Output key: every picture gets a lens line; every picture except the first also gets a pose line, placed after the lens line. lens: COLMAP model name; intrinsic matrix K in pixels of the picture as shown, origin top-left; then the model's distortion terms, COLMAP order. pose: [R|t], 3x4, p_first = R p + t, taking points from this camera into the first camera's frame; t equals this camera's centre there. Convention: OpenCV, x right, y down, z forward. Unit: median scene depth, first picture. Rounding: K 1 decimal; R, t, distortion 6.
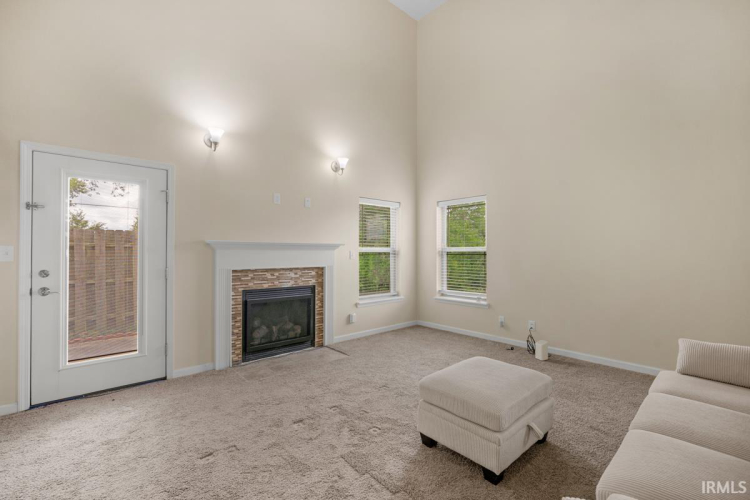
lens RADIAL K [[327.1, 0, 373.2], [0, 327.1, 250.6], [0, 0, 1]] dist [-0.010549, 0.001957]
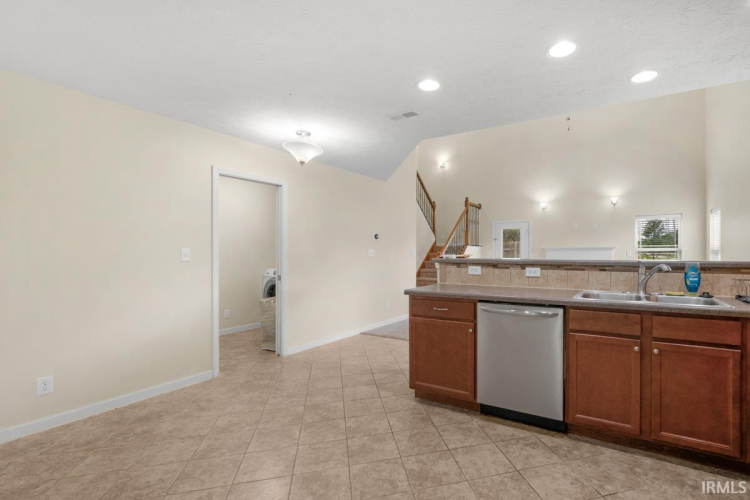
lens RADIAL K [[346.2, 0, 425.7], [0, 346.2, 252.5], [0, 0, 1]] dist [-0.007765, 0.000225]
pose [[0.318390, -0.002952, -0.947955, 1.364529], [0.013807, 0.999904, 0.001524, -0.007916], [0.947859, -0.013574, 0.318400, -0.544089]]
